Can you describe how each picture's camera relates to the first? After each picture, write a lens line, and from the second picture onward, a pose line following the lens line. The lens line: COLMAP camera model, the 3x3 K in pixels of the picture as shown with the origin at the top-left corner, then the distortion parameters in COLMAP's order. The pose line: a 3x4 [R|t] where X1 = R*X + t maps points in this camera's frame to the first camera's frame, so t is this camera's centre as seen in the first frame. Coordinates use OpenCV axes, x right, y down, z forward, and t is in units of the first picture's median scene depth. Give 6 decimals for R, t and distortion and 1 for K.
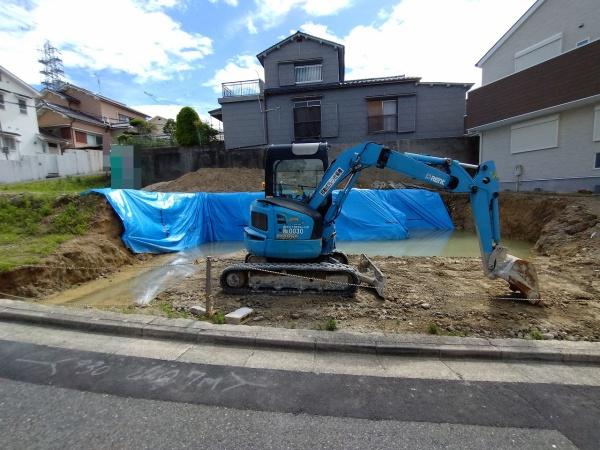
lens RADIAL K [[322.1, 0, 304.6], [0, 322.1, 226.7], [0, 0, 1]] dist [0.001427, -0.006264]
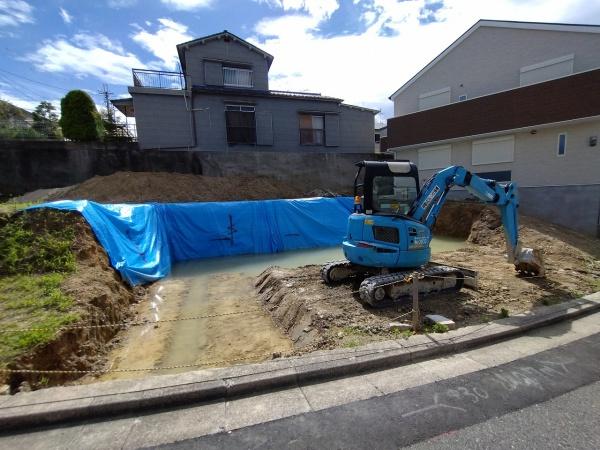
lens RADIAL K [[322.6, 0, 297.6], [0, 322.6, 226.3], [0, 0, 1]] dist [0.001662, -0.003017]
pose [[0.865492, -0.052178, 0.498199, -0.338117], [0.056260, 0.998393, 0.006829, -0.025273], [-0.497754, 0.022118, 0.867036, 0.082621]]
